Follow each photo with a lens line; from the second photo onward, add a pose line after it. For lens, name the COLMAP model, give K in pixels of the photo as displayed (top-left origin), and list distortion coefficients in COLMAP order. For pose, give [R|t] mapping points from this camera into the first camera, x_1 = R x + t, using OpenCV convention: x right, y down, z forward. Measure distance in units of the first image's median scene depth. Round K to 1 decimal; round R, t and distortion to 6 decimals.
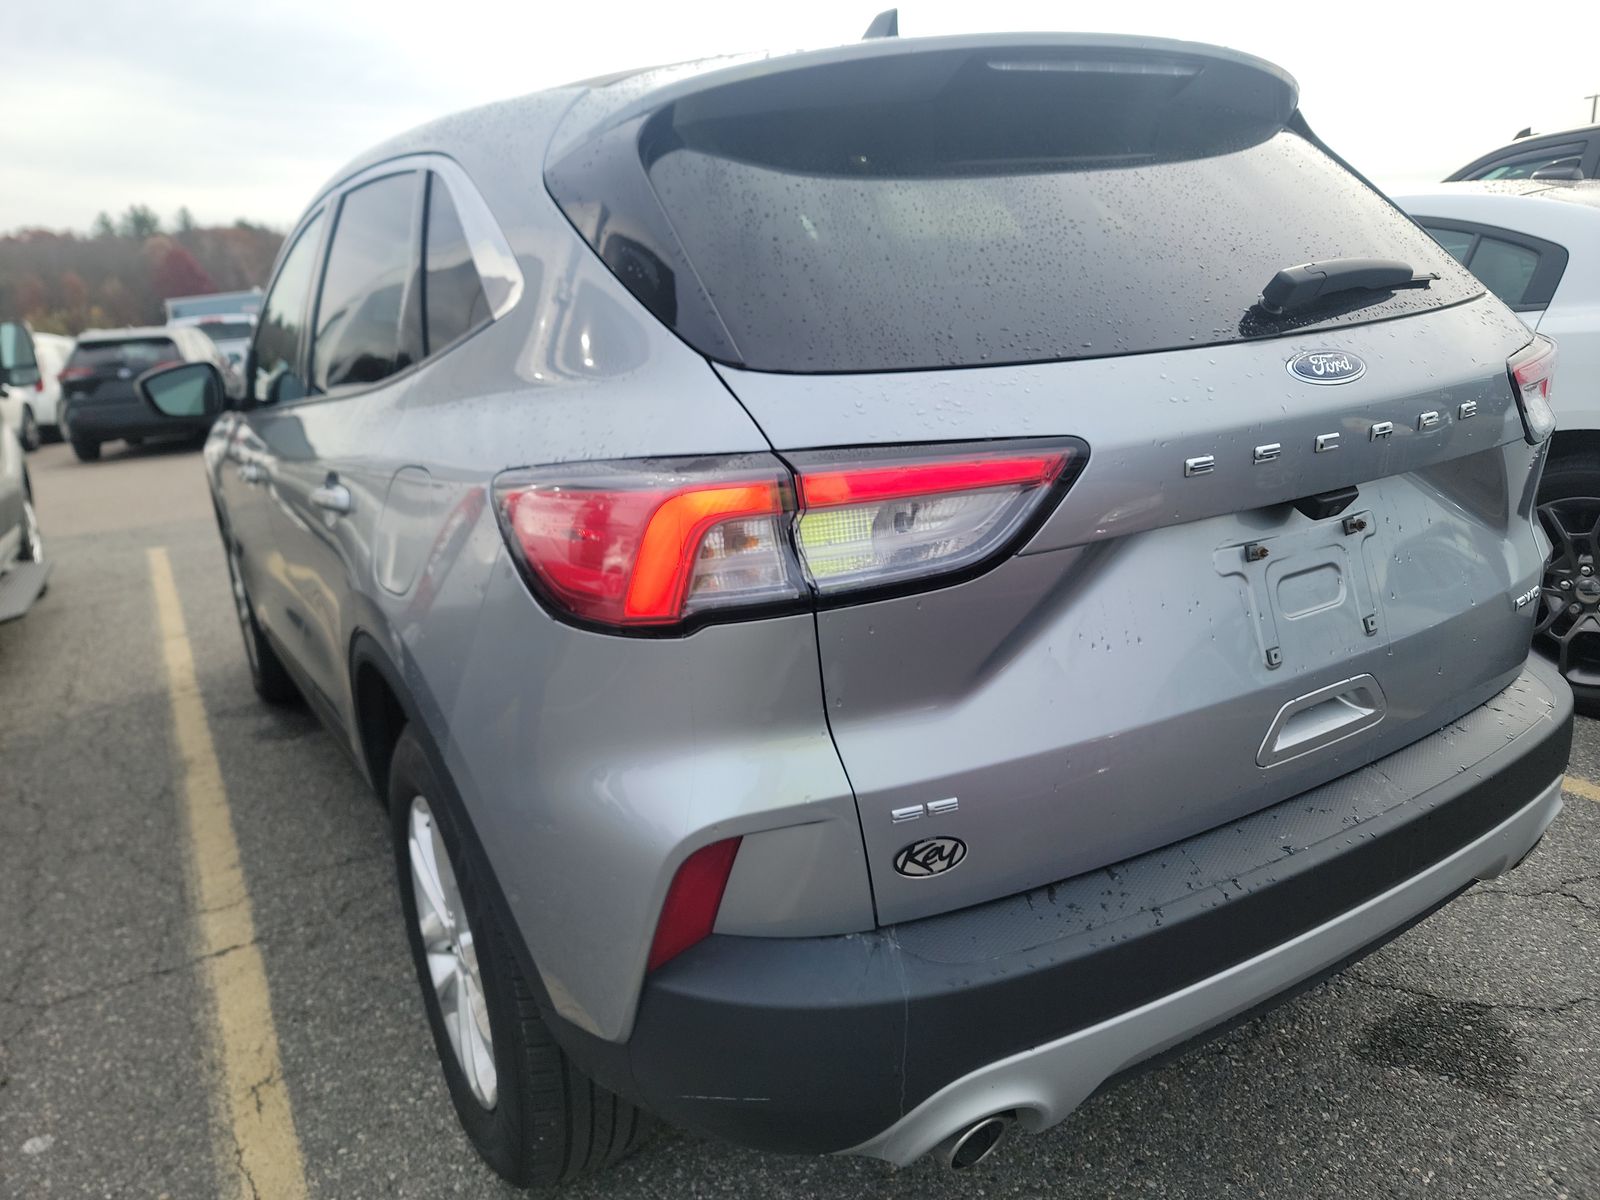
lens RADIAL K [[1112.2, 0, 800.0], [0, 1112.2, 600.0], [0, 0, 1]] dist [0.082024, -0.062285]
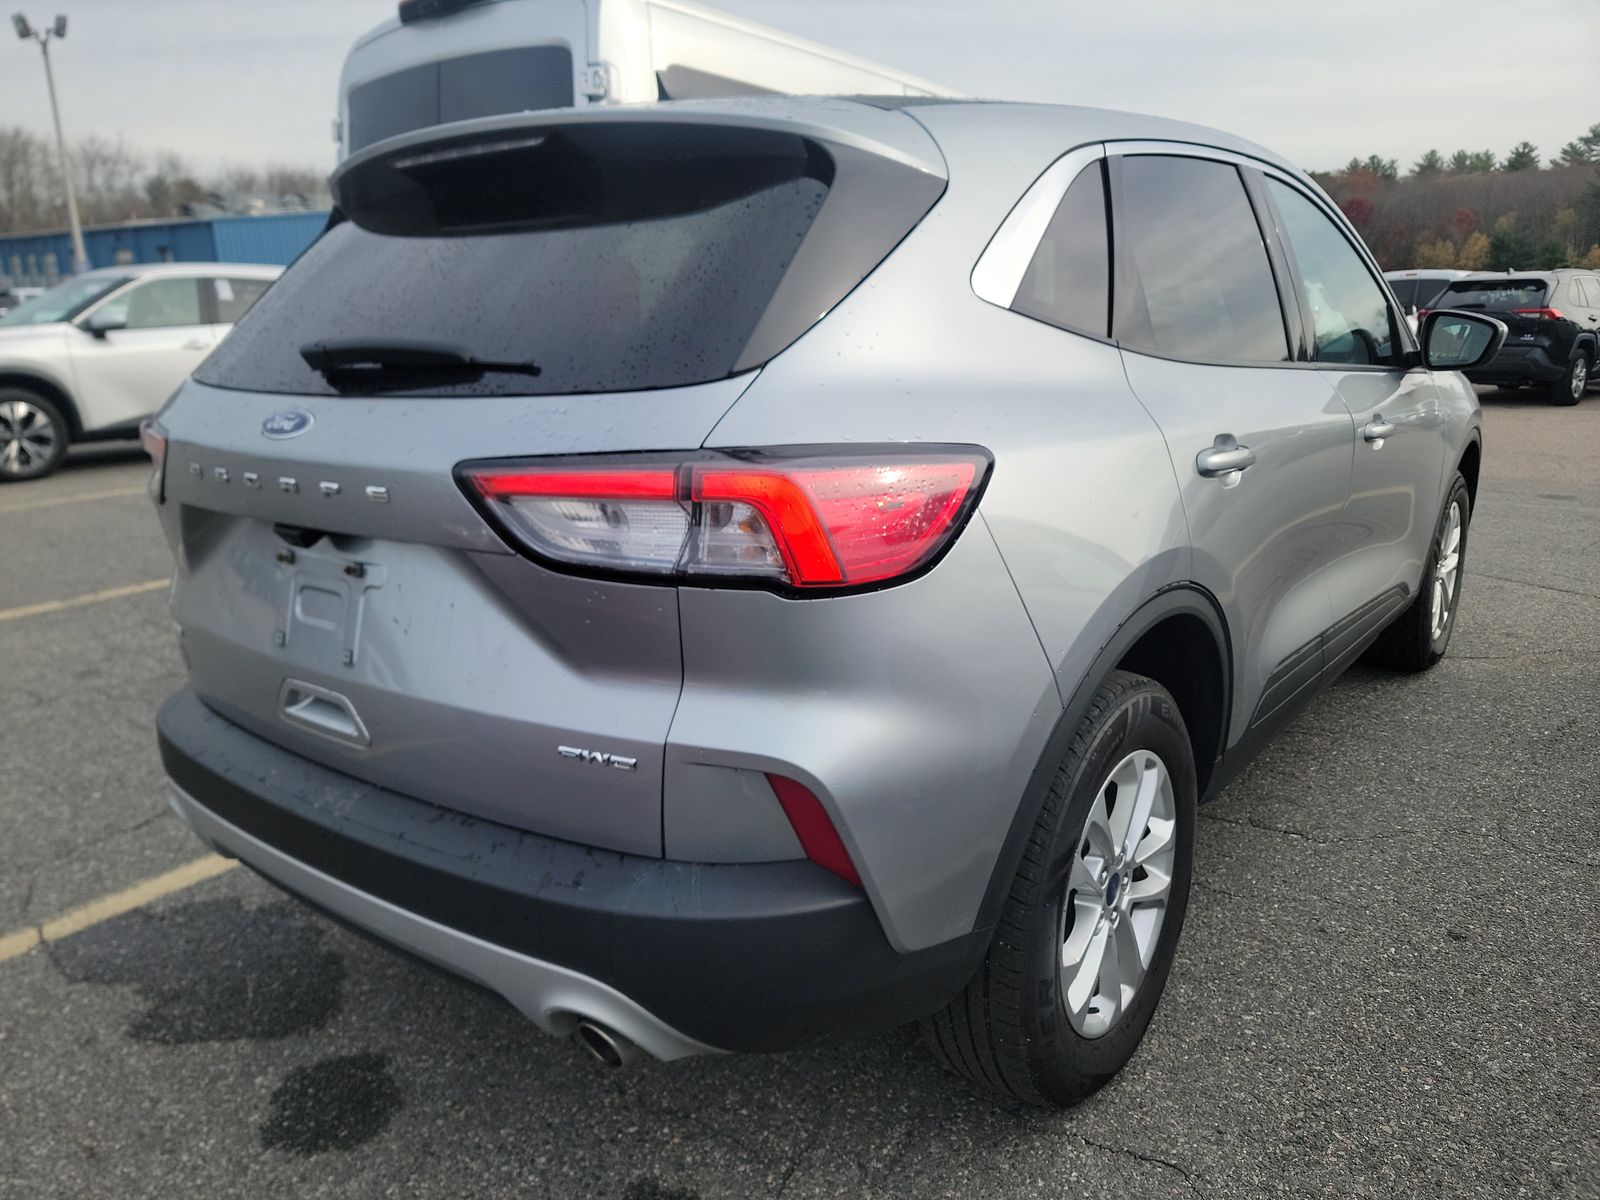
lens RADIAL K [[1170.4, 0, 800.0], [0, 1170.4, 600.0], [0, 0, 1]] dist [0.024134, -0.002212]
pose [[0.346743, 0.308131, -0.885903, 1.717355], [-0.224980, 0.944250, 0.240368, -0.425523], [0.910579, 0.115964, 0.396735, 0.950698]]
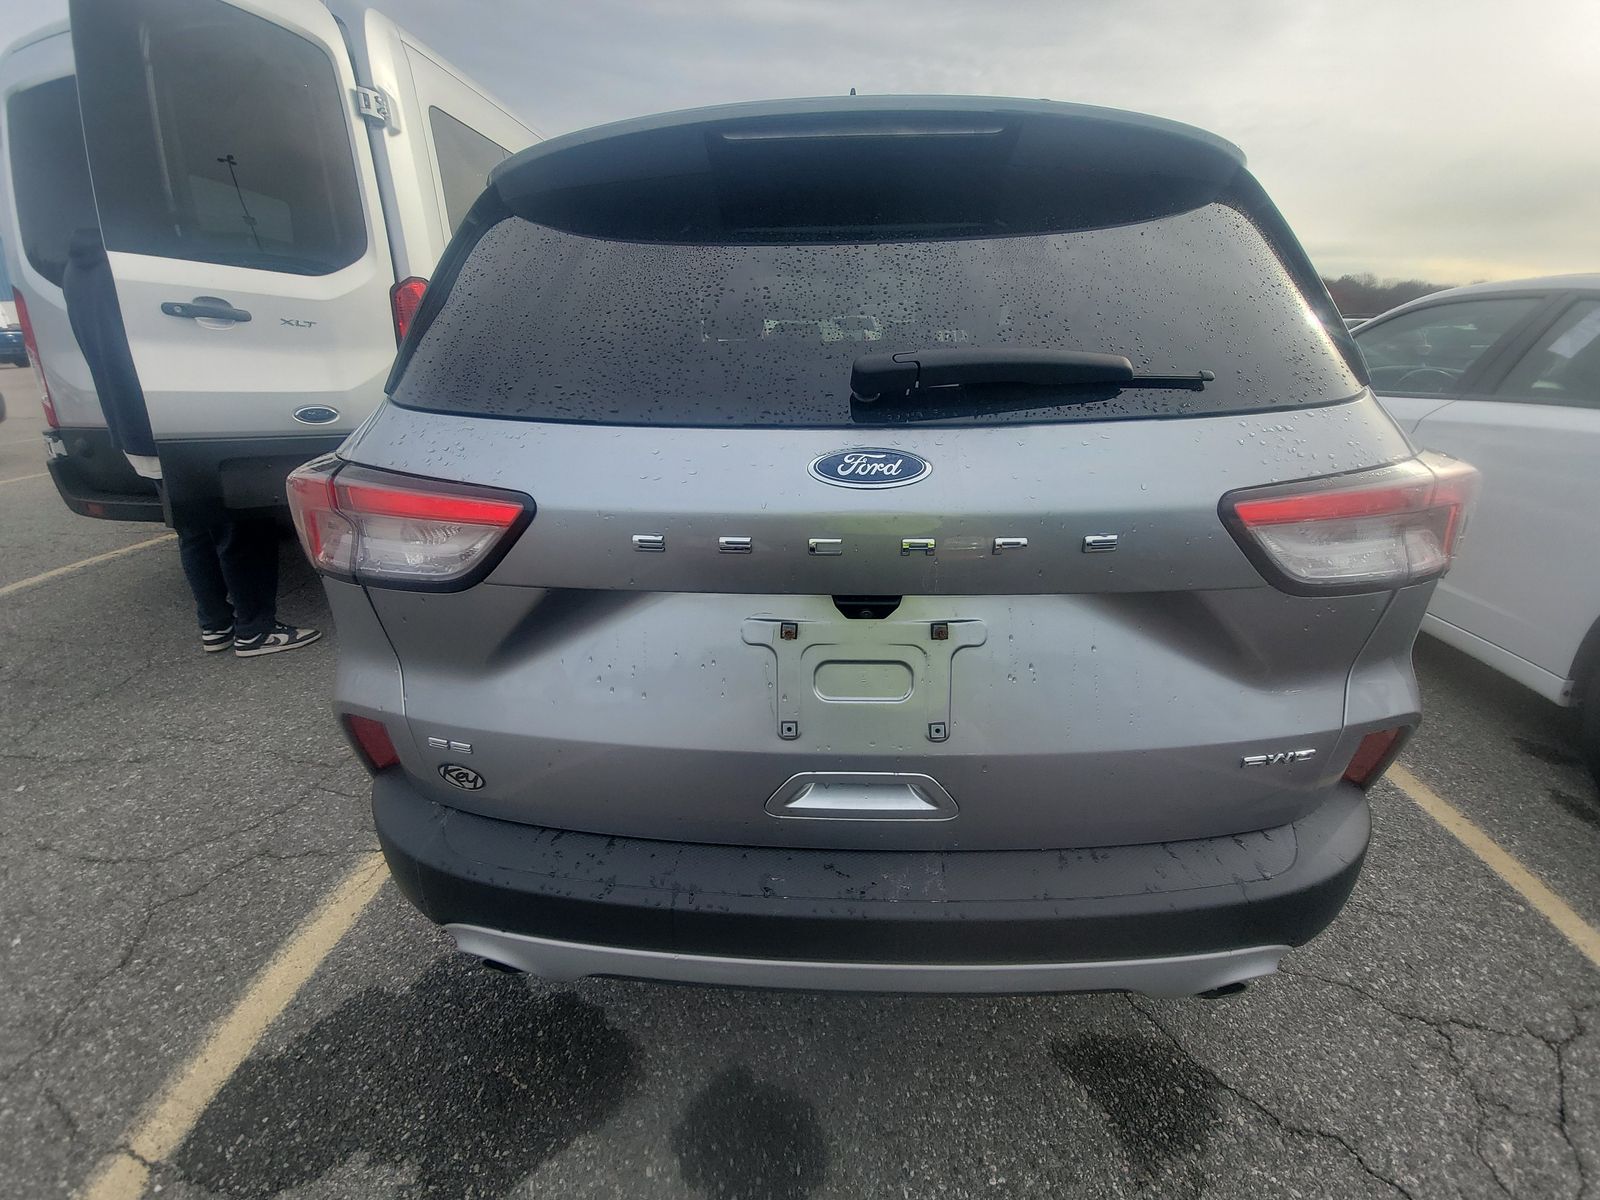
lens RADIAL K [[641.1, 0, 798.4], [0, 641.1, 589.2], [0, 0, 1]] dist [-0.001348, -0.000359]
pose [[0.828500, 0.265584, -0.493003, 0.656147], [-0.188761, 0.961306, 0.200647, -0.190160], [0.527216, -0.073176, 0.846575, 0.474498]]
